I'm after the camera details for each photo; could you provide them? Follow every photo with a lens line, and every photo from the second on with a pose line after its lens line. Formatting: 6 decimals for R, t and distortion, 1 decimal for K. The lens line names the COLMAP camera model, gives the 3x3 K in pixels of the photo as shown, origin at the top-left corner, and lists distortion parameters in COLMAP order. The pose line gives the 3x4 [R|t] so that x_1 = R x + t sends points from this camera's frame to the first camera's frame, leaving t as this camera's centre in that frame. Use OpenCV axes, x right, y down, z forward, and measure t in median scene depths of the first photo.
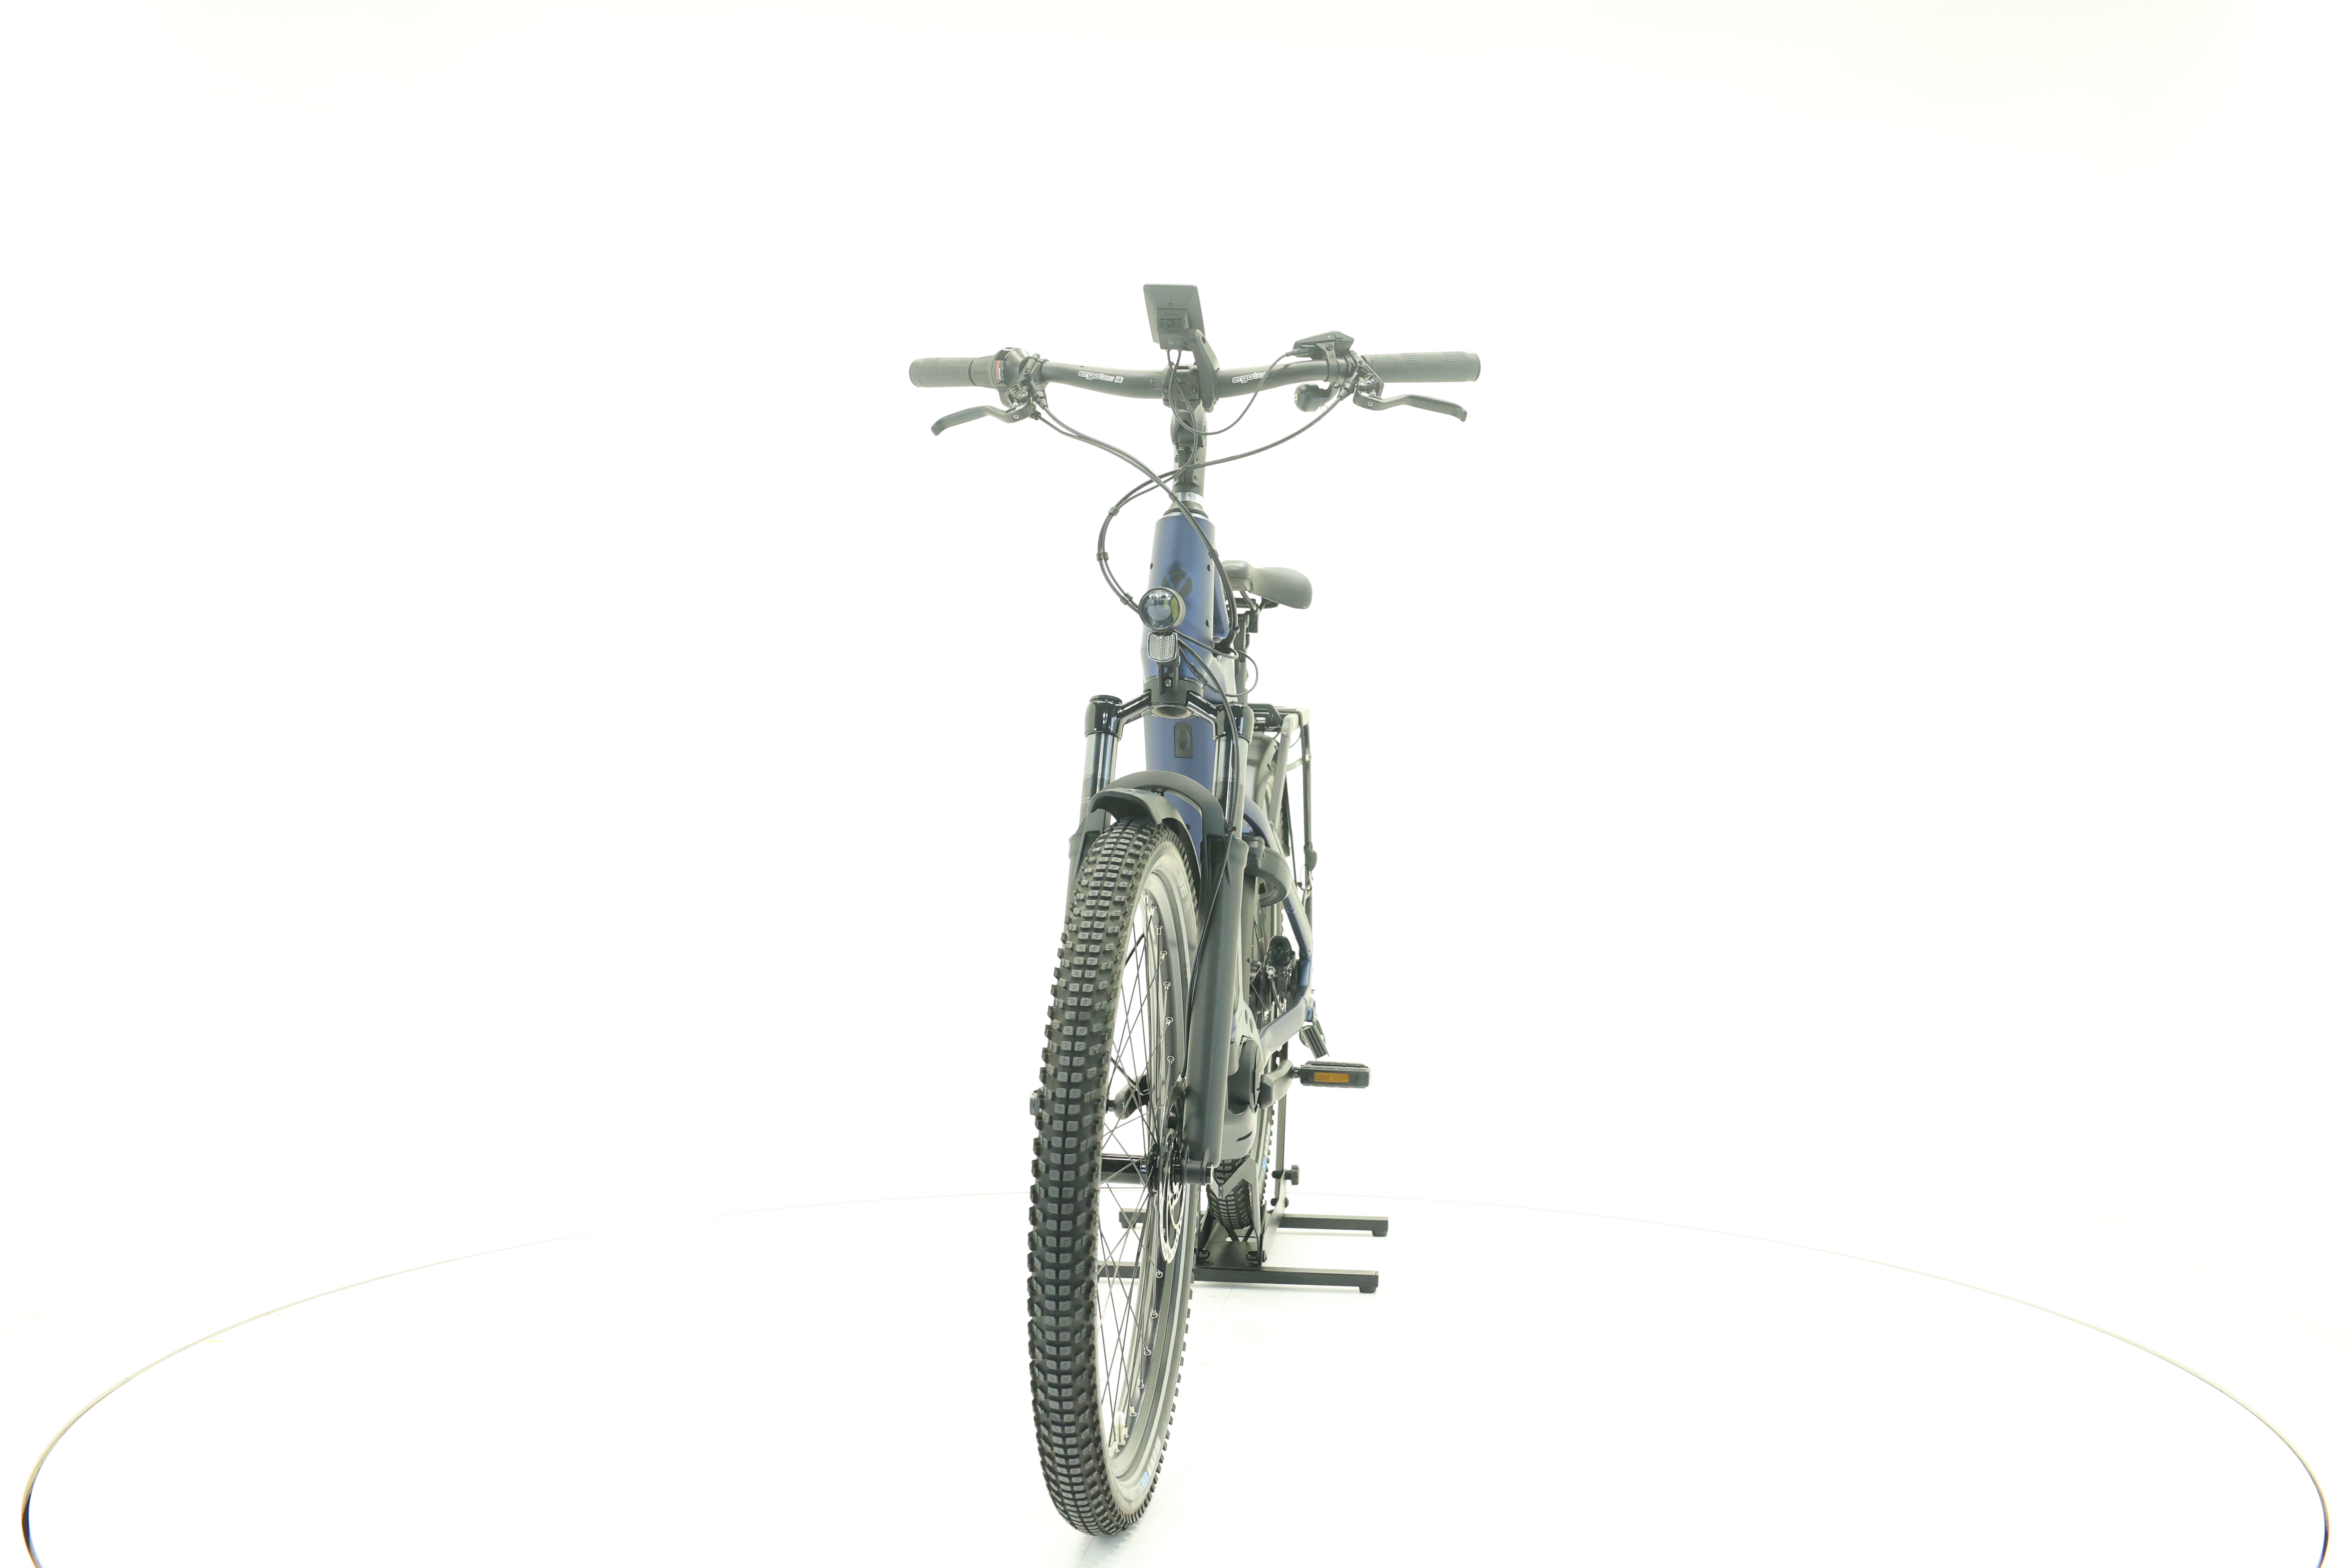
lens RADIAL K [[2480.9, 0, 1177.2], [0, 2480.9, 734.6], [0, 0, 1]] dist [-0.007063, 0.014351]
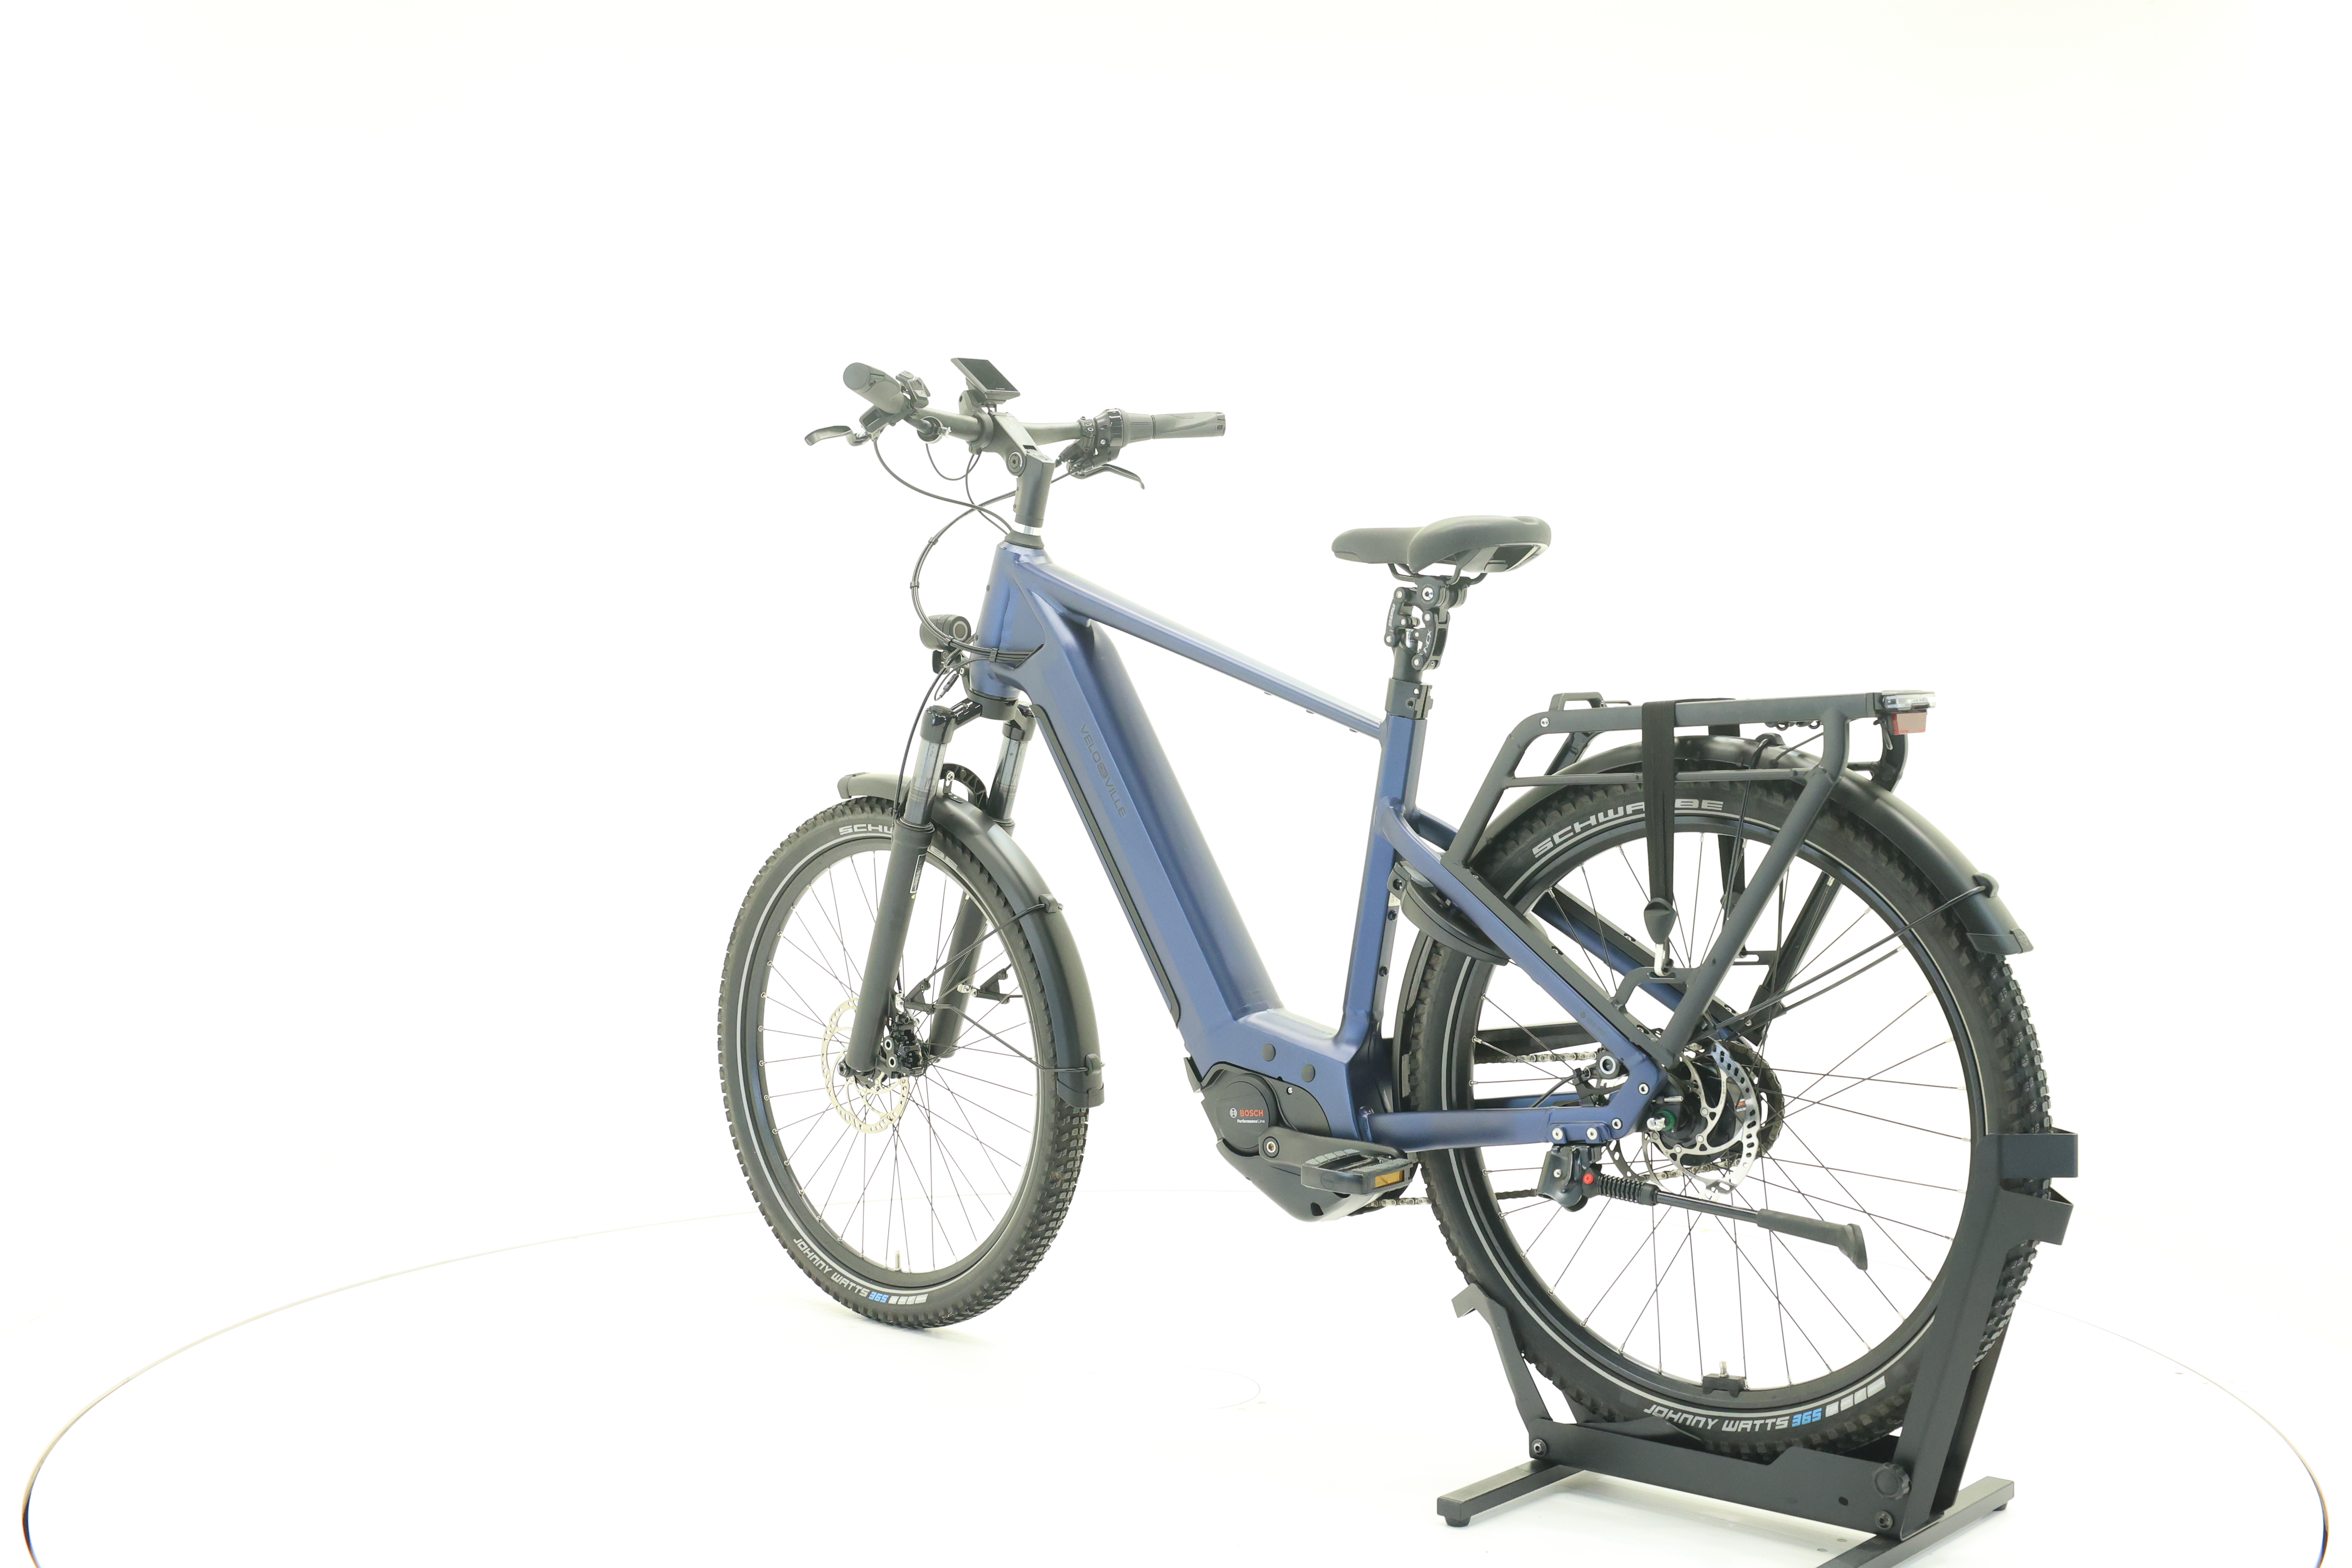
lens RADIAL K [[2480.9, 0, 1177.2], [0, 2480.9, 734.6], [0, 0, 1]] dist [-0.007063, 0.014351]
pose [[-0.557052, -0.006367, -0.830453, 0.922458], [-0.007224, 0.999970, -0.002820, 0.002943], [0.830446, 0.004429, -0.557081, 1.724500]]
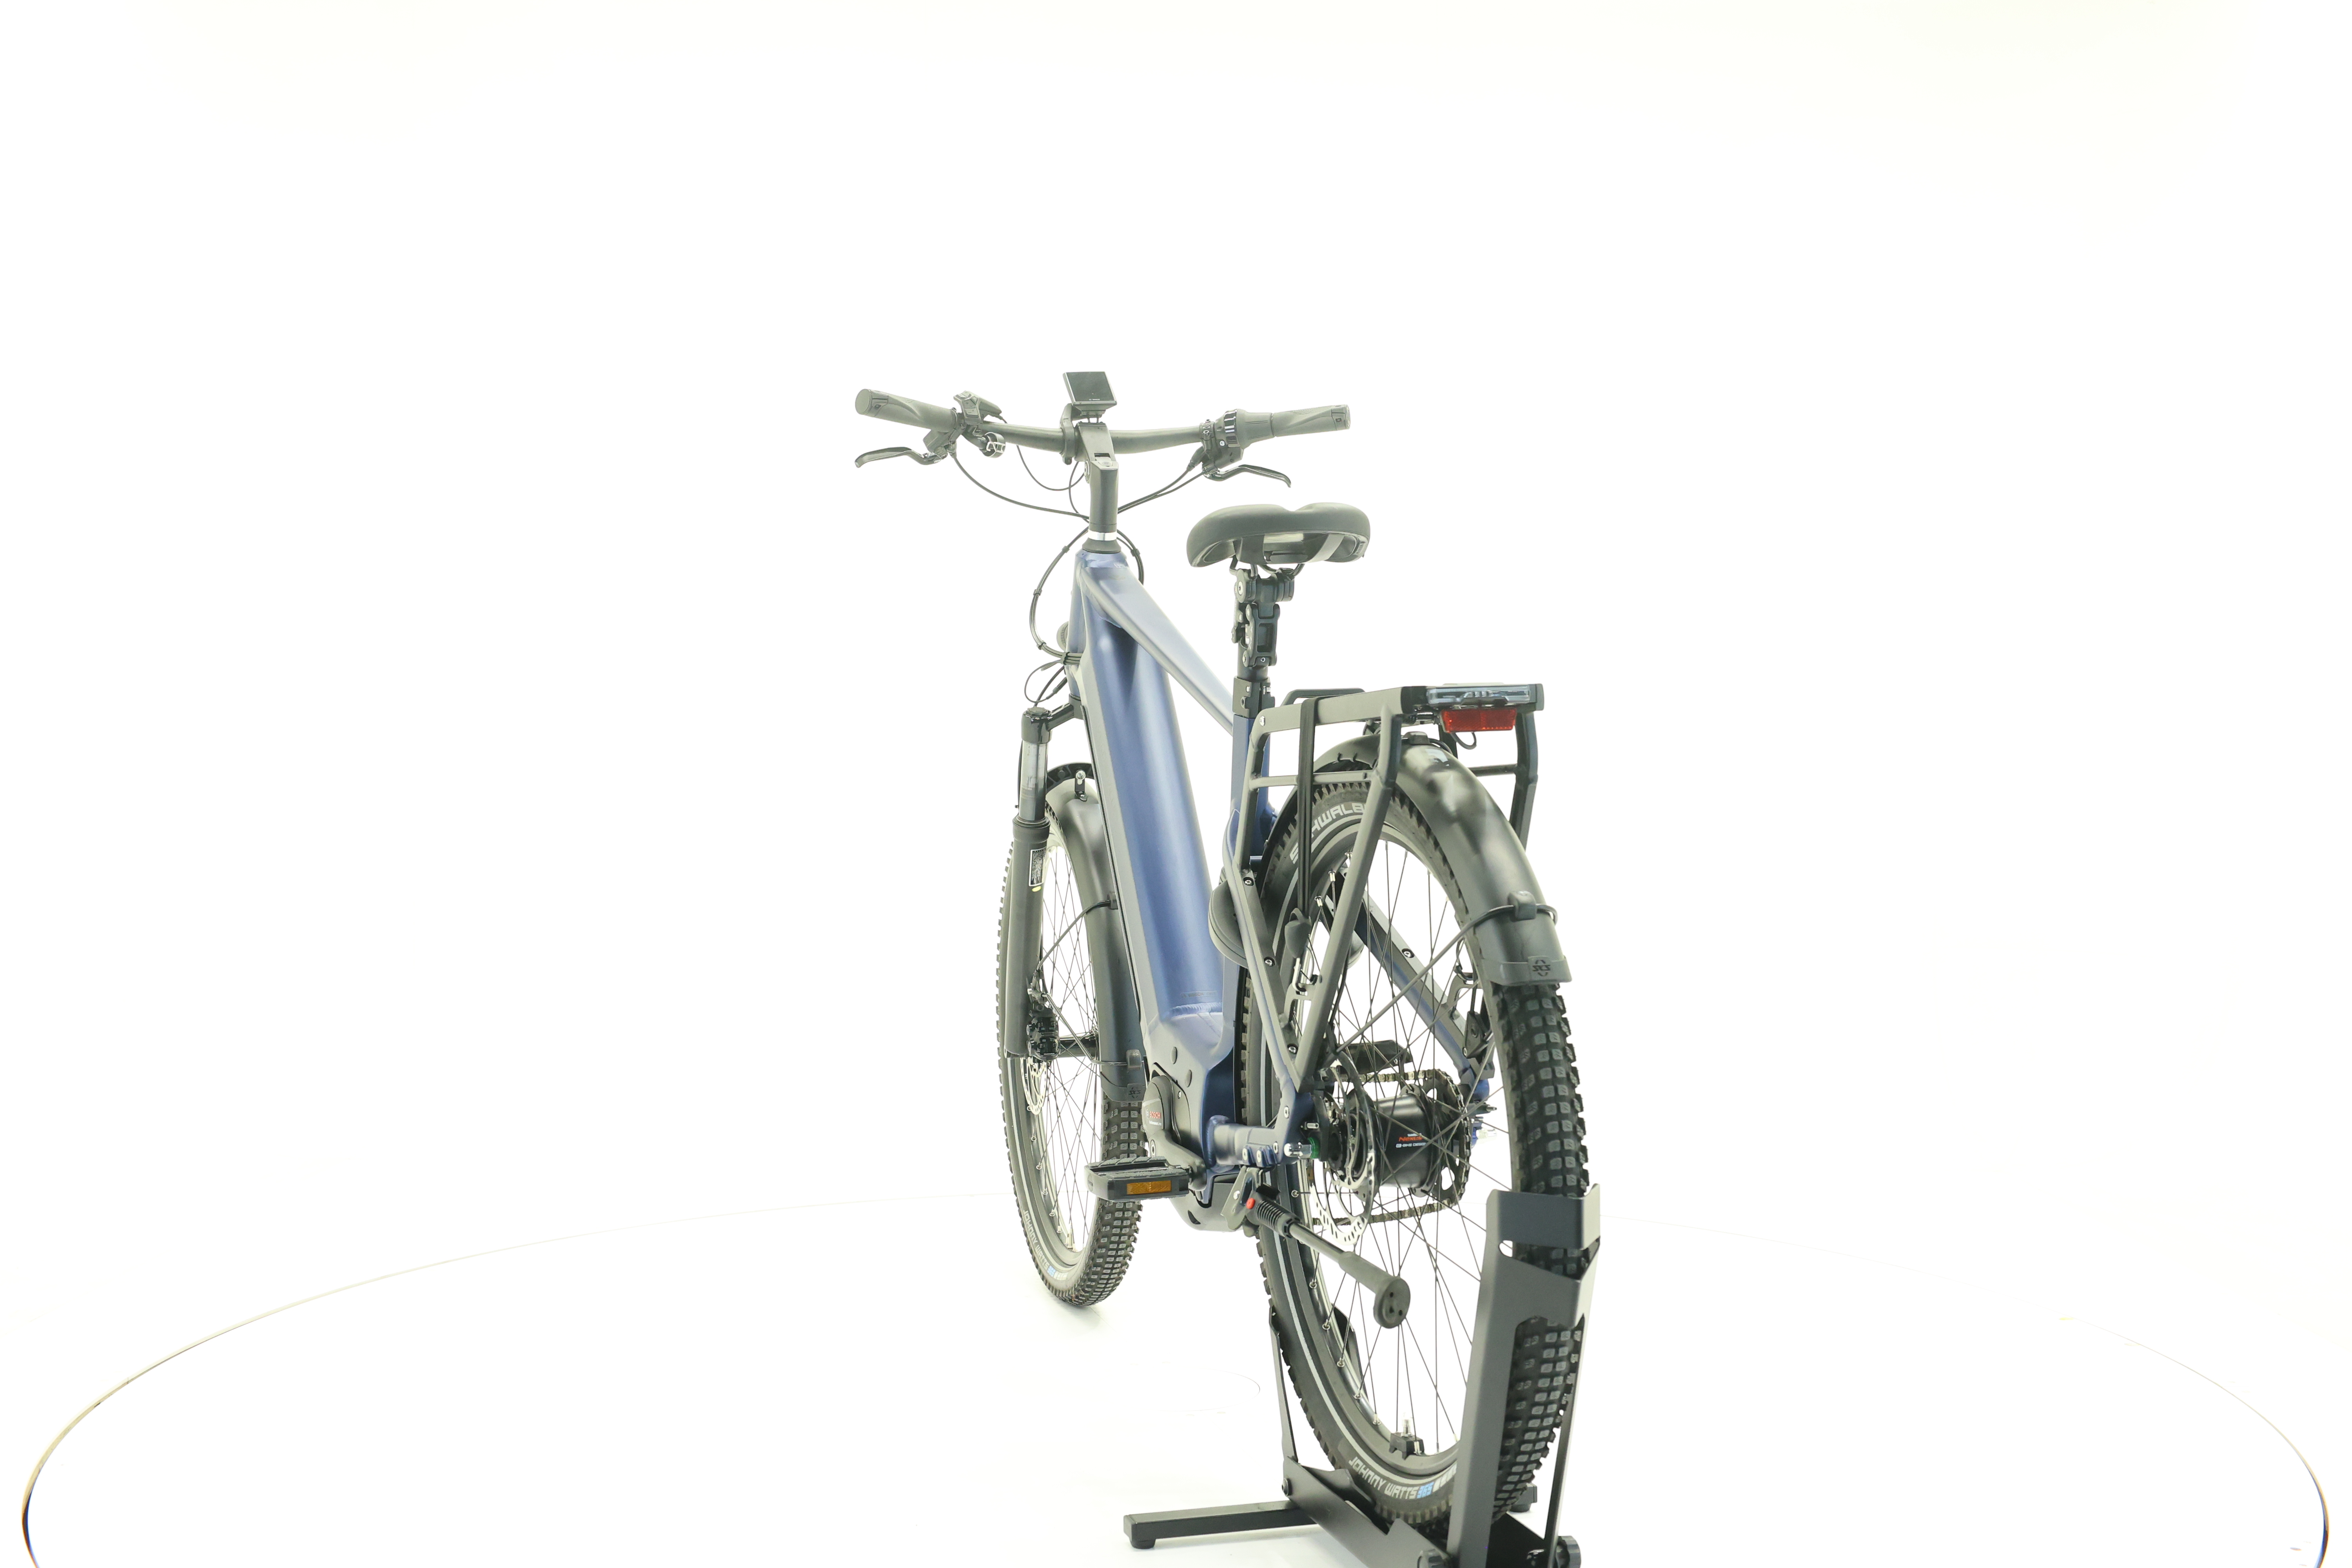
lens RADIAL K [[2480.9, 0, 1177.2], [0, 2480.9, 734.6], [0, 0, 1]] dist [-0.007063, 0.014351]
pose [[-0.911446, -0.007063, -0.411360, 0.458416], [-0.007561, 0.999971, -0.000416, 0.000285], [0.411351, 0.002731, -0.911473, 2.118260]]
